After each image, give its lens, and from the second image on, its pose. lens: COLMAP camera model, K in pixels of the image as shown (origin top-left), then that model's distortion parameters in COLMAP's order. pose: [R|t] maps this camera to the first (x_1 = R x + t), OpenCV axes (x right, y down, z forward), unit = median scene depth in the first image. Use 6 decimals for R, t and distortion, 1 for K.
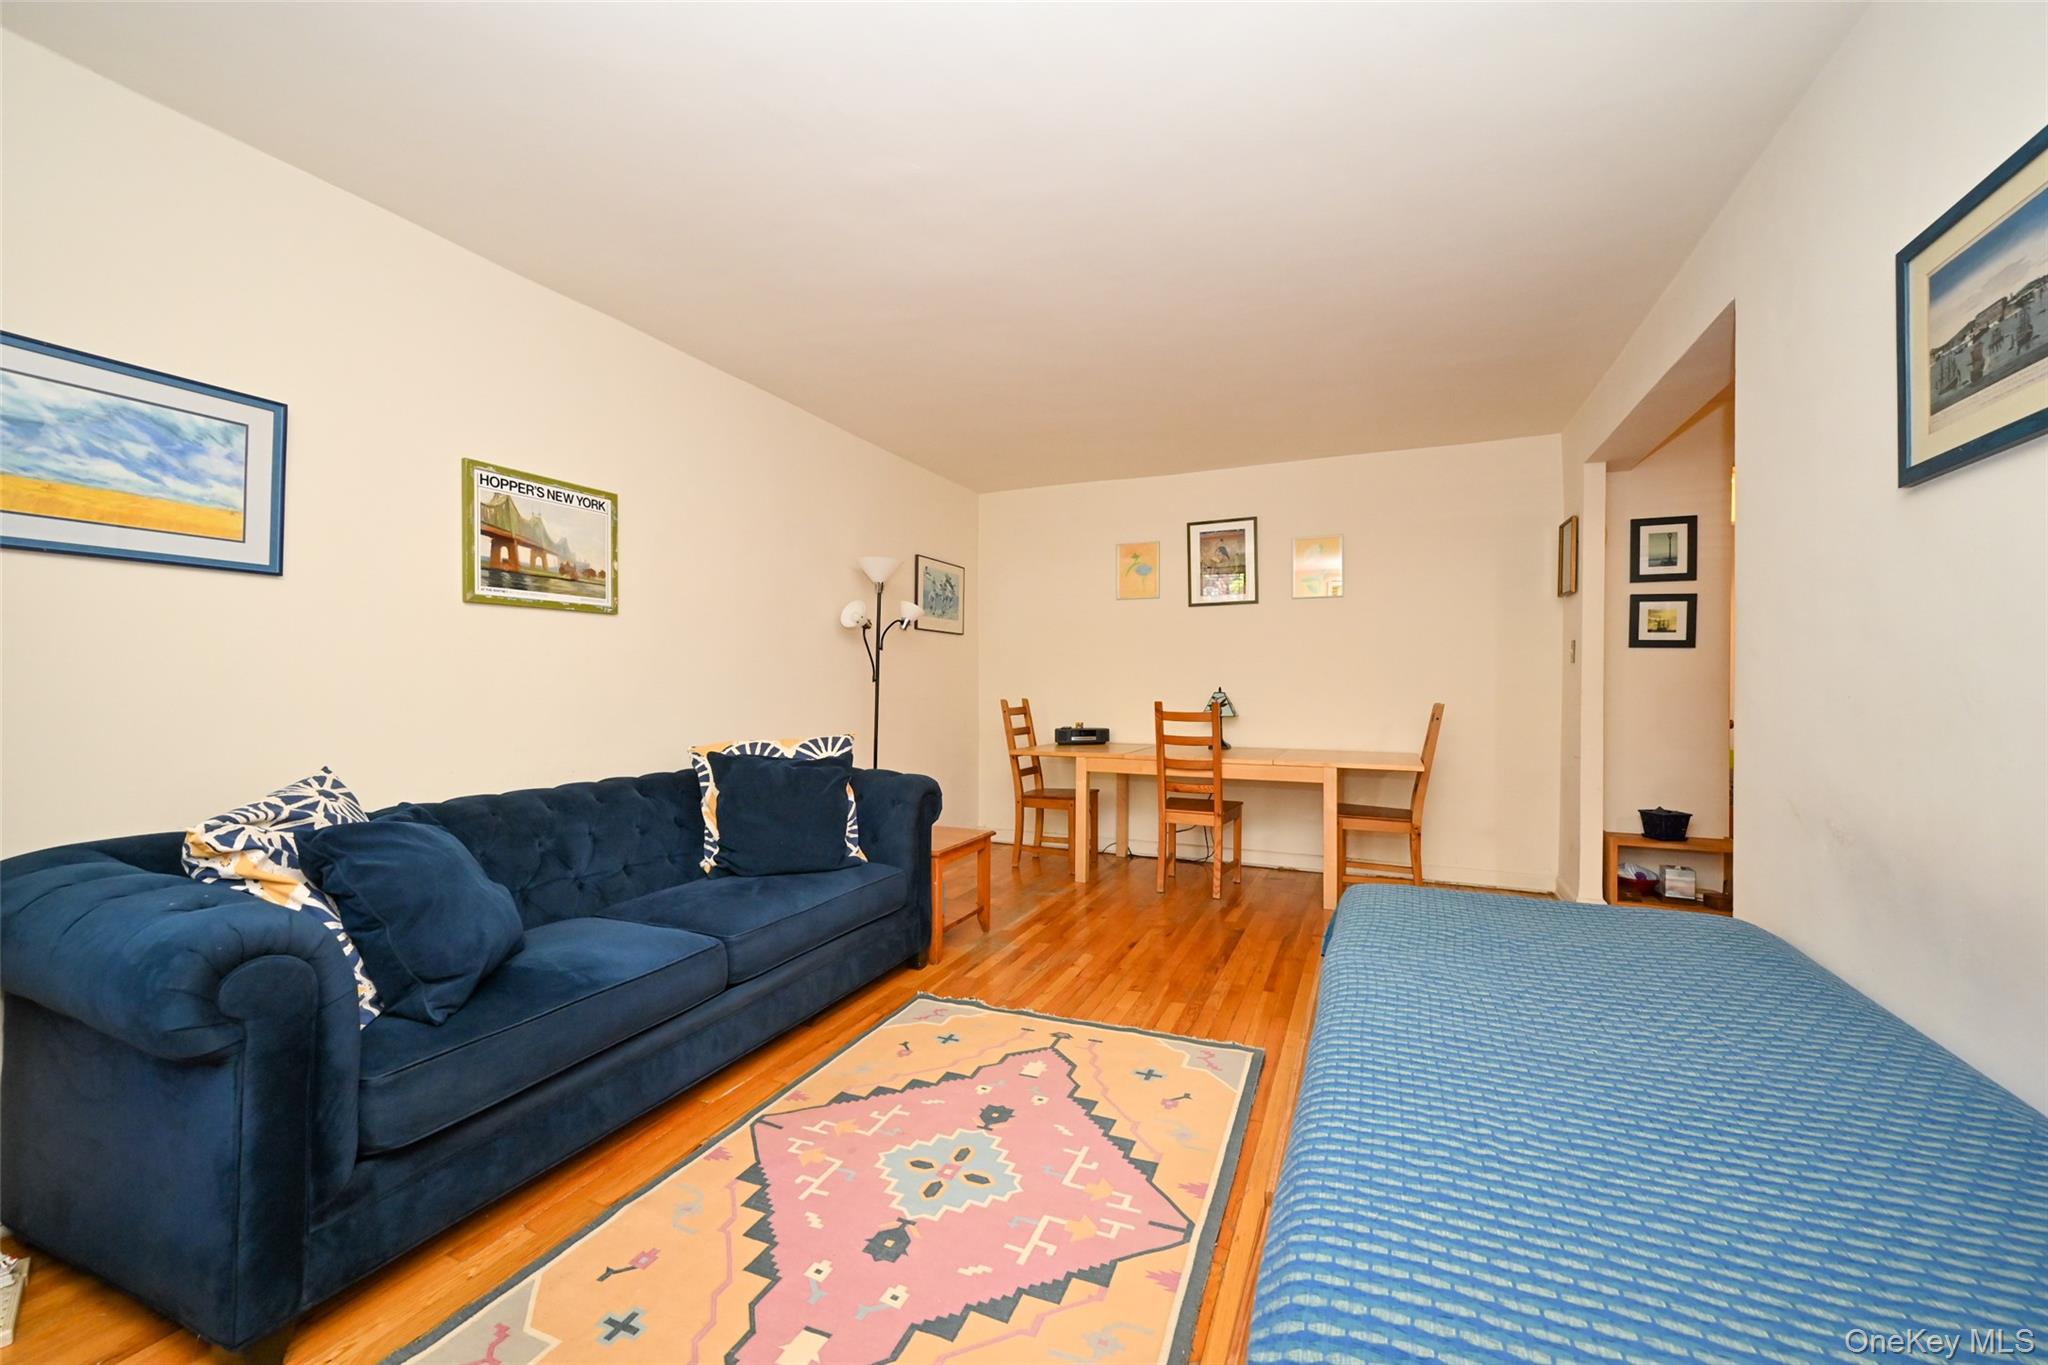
lens RADIAL K [[805.8, 0, 1025.5], [0, 805.8, 686.2], [0, 0, 1]] dist [-0.001055, 0.000256]
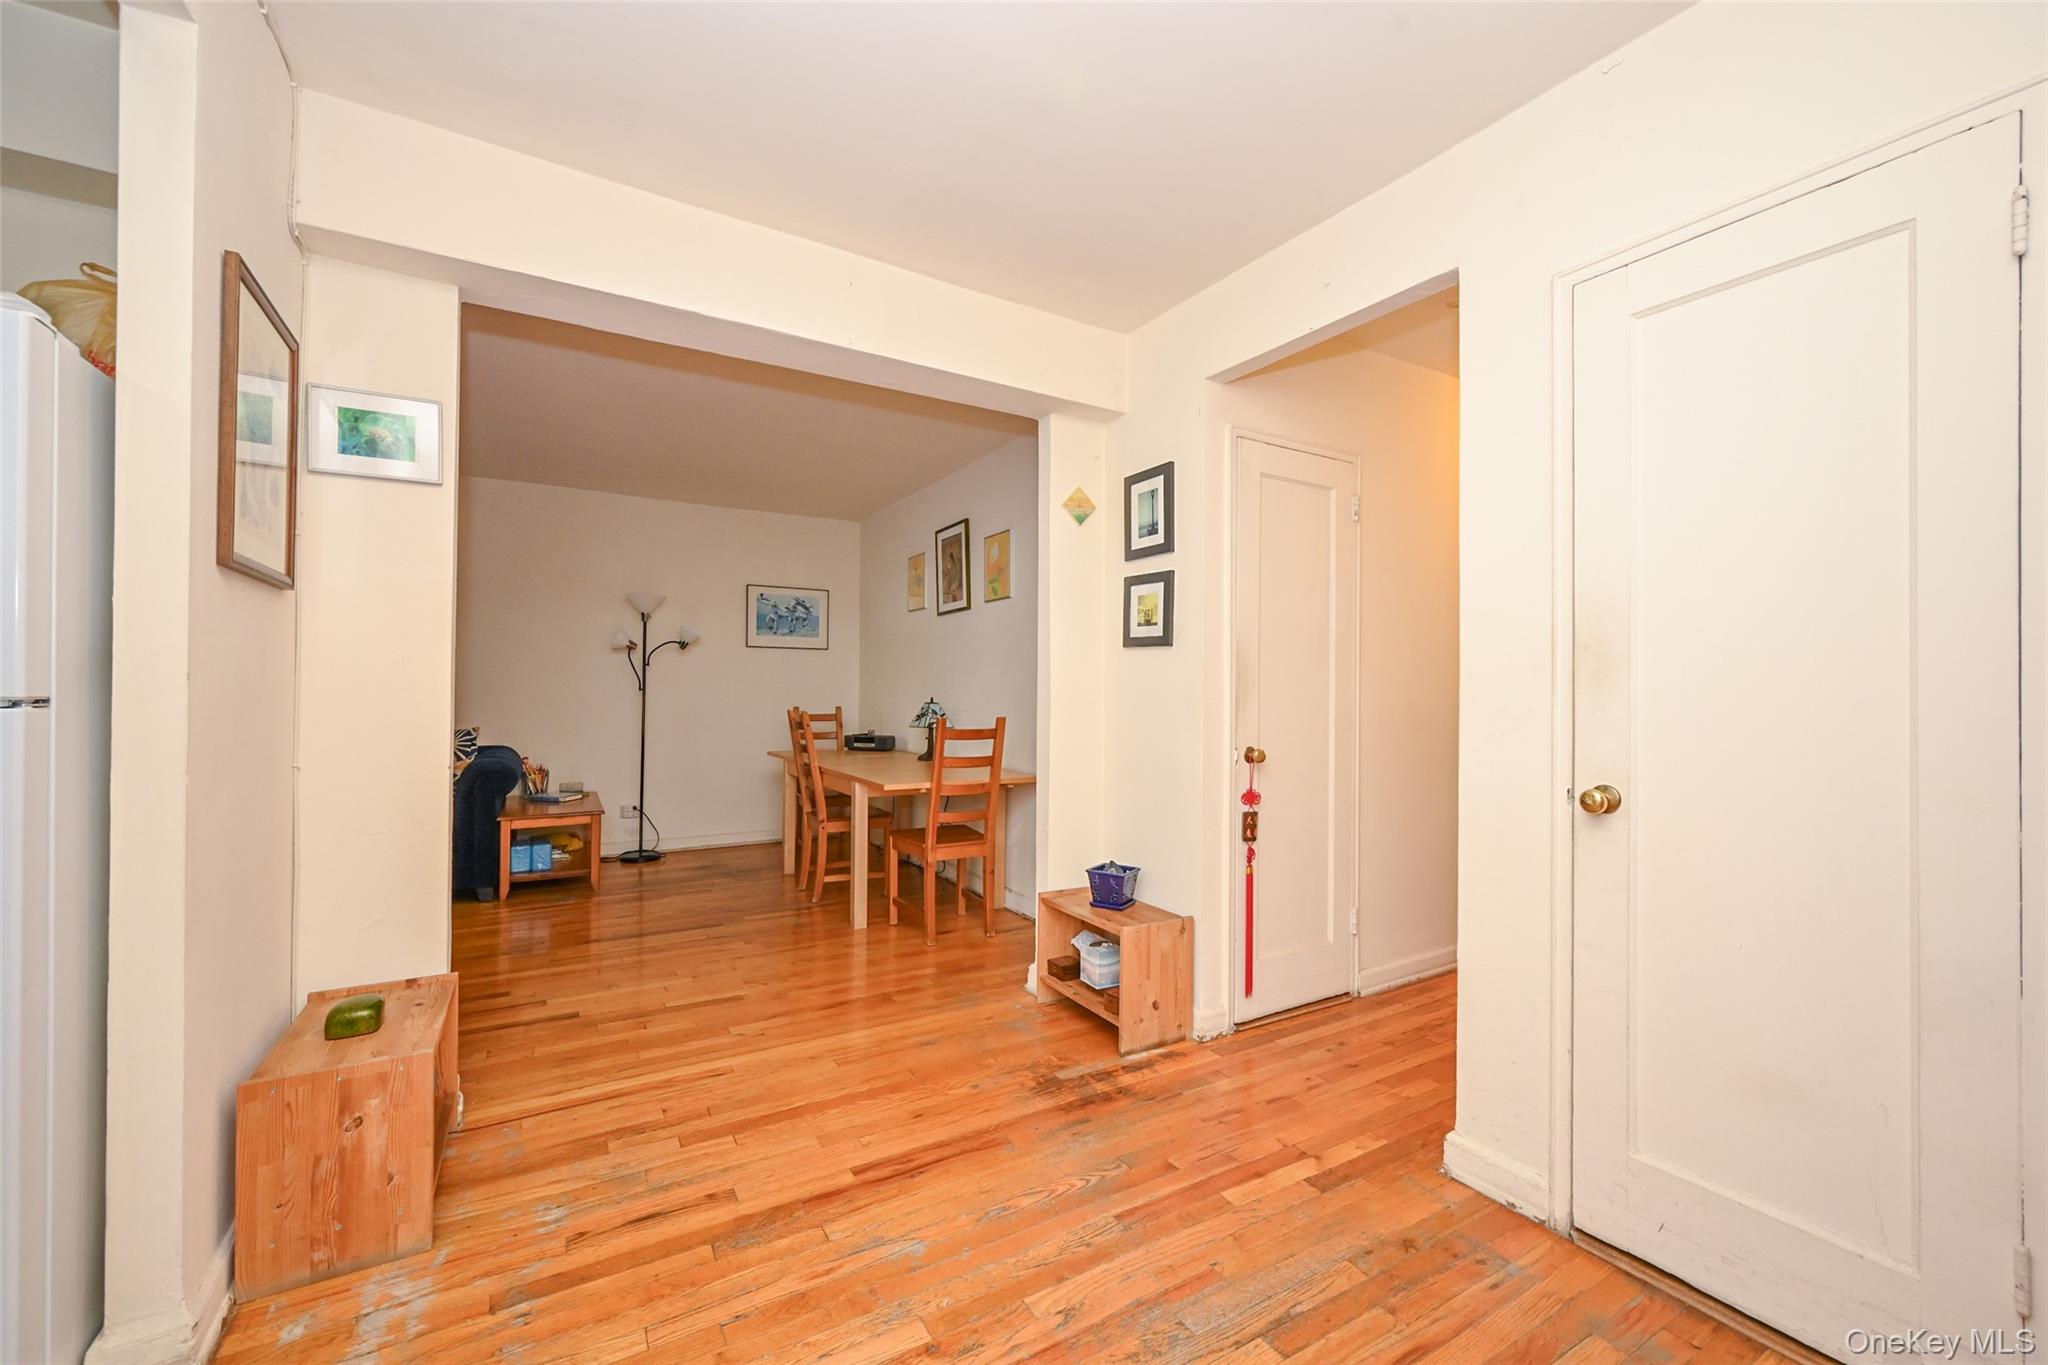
lens RADIAL K [[805.8, 0, 1025.5], [0, 805.8, 686.2], [0, 0, 1]] dist [-0.001055, 0.000256]
pose [[0.814719, -0.000686, -0.579856, 1.508006], [-0.006192, 0.999932, -0.009882, -0.005692], [0.579823, 0.011642, 0.814659, 0.452471]]
